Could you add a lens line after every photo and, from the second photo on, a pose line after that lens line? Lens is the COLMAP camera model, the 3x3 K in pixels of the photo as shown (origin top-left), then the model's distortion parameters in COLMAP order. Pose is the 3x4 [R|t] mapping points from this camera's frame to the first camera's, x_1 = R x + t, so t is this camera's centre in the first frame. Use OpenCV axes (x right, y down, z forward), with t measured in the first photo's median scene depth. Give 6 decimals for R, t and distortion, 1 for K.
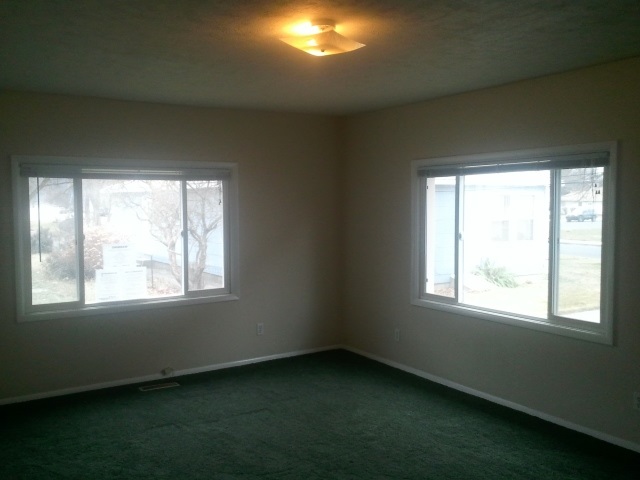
lens RADIAL K [[622.4, 0, 303.7], [0, 622.4, 243.9], [0, 0, 1]] dist [0.133272, -0.292030]
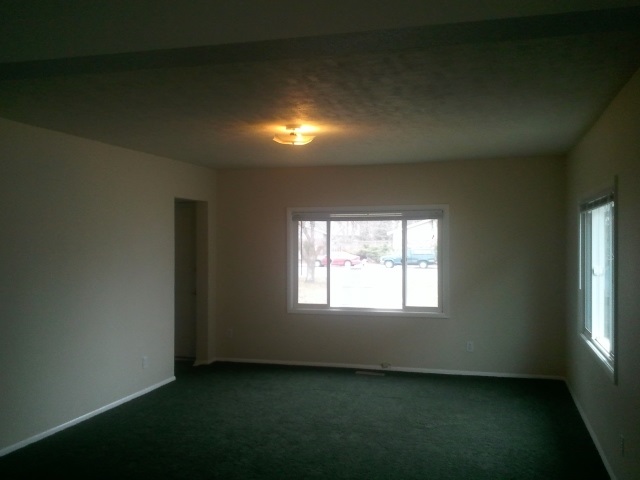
lens RADIAL K [[622.4, 0, 303.7], [0, 622.4, 243.9], [0, 0, 1]] dist [0.133272, -0.292030]
pose [[0.663095, 0.009600, -0.748474, 0.696400], [-0.048732, 0.998350, -0.030369, -0.002957], [0.746947, 0.056612, 0.662469, -0.014496]]
